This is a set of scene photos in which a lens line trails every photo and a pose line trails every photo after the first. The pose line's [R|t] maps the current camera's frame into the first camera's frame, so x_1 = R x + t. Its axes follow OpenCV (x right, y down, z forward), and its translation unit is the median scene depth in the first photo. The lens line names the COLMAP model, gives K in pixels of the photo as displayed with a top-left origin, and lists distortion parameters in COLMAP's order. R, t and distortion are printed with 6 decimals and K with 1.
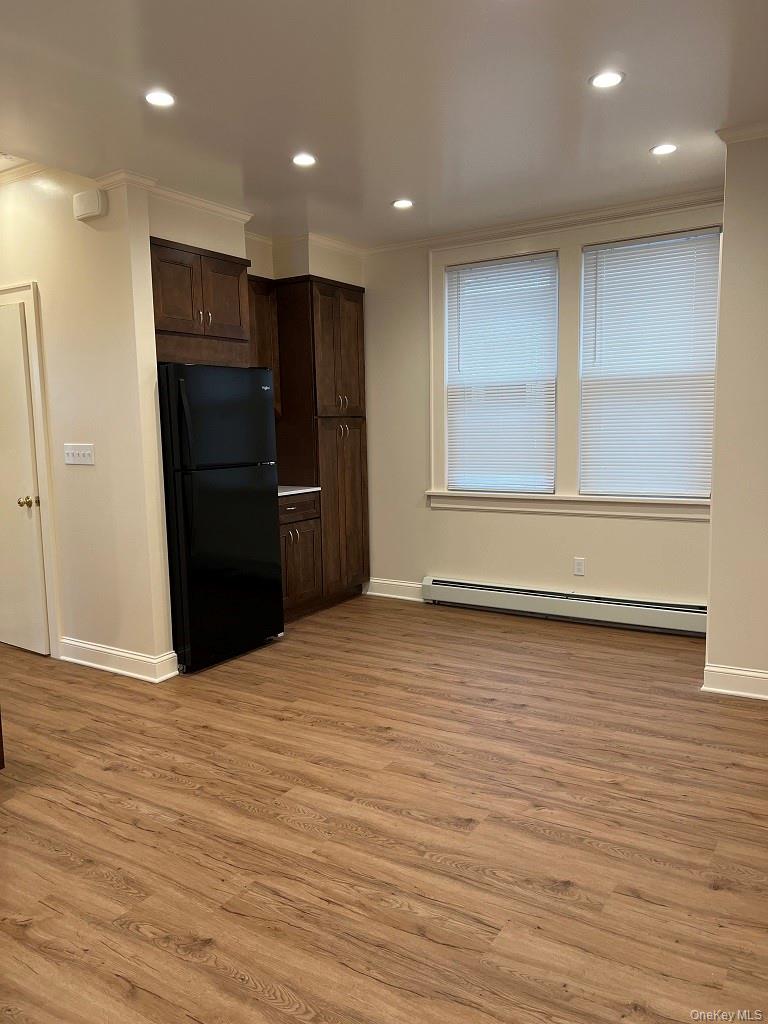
lens RADIAL K [[769.2, 0, 381.6], [0, 769.2, 511.7], [0, 0, 1]] dist [0.062944, -0.071420]
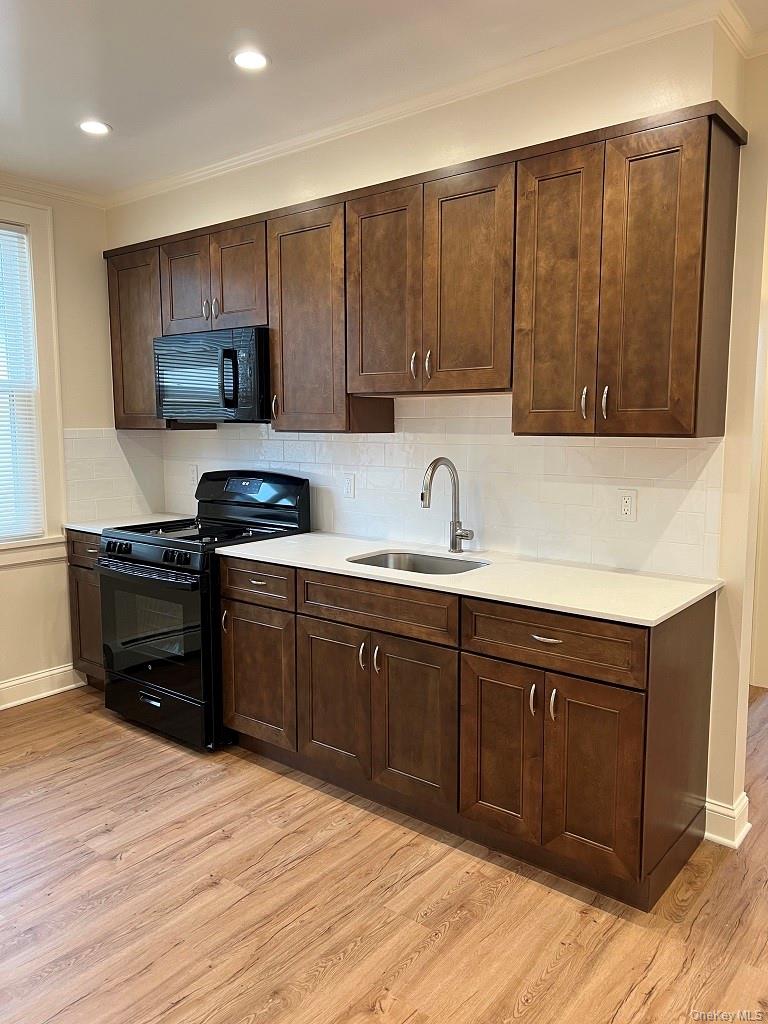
lens RADIAL K [[769.2, 0, 381.6], [0, 769.2, 511.7], [0, 0, 1]] dist [0.062944, -0.071420]
pose [[-0.105883, 0.139164, -0.984592, 0.185812], [-0.112215, 0.982161, 0.150888, -0.090190], [0.988027, 0.126462, -0.088378, 0.550047]]
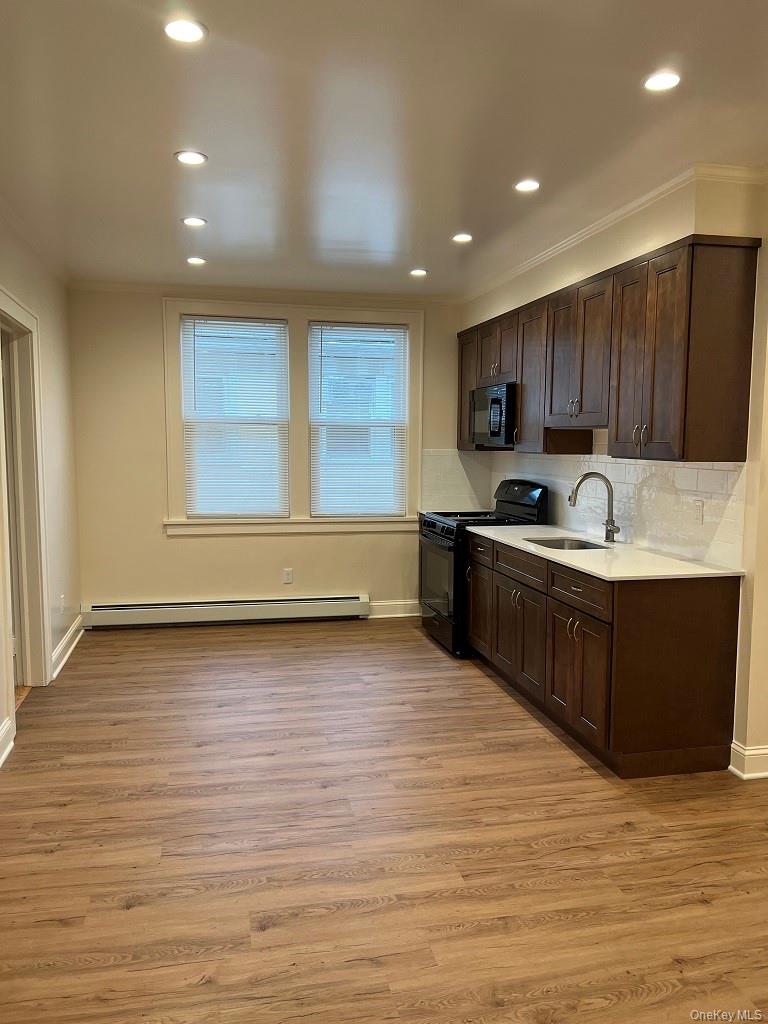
lens RADIAL K [[769.2, 0, 381.6], [0, 769.2, 511.7], [0, 0, 1]] dist [0.062944, -0.071420]
pose [[-0.701466, 0.086399, -0.707446, 0.404614], [-0.072631, 0.978791, 0.191555, -0.167413], [0.708992, 0.185752, -0.680314, 1.072373]]
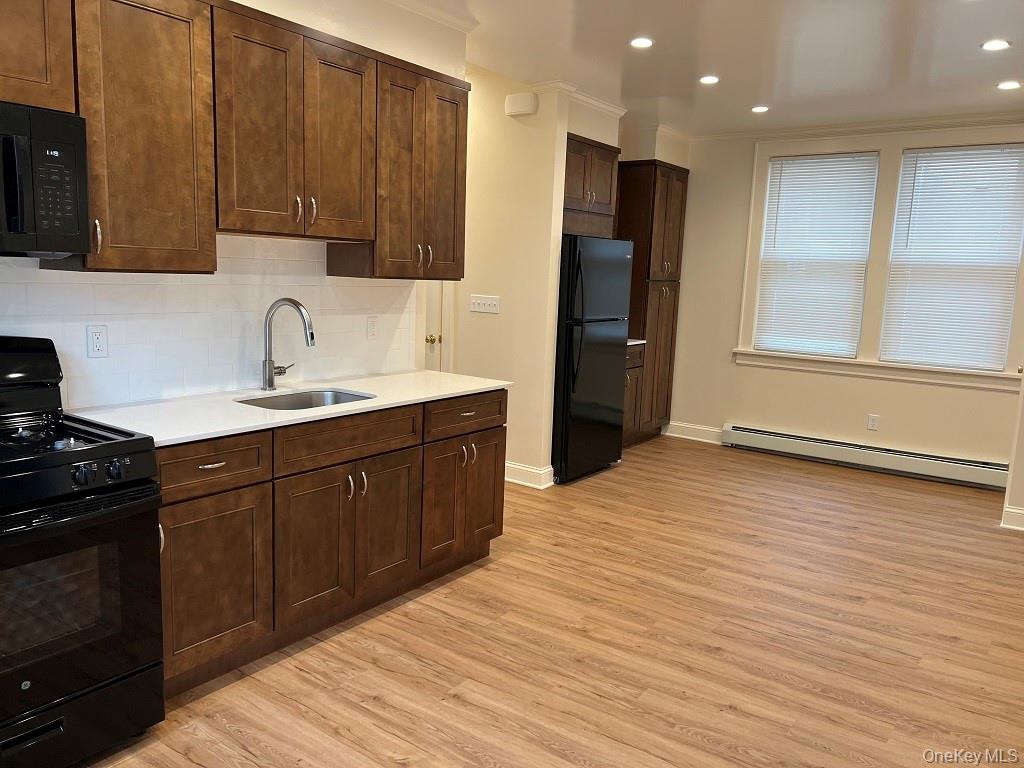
lens RADIAL K [[769.2, 0, 512.0], [0, 769.2, 384.0], [0, 0, 1]] dist [0.062944, -0.071420]
pose [[0.996761, 0.065194, -0.047091, -0.300543], [-0.063708, 0.997442, 0.032402, 0.012496], [0.049083, -0.029297, 0.998365, -0.252335]]
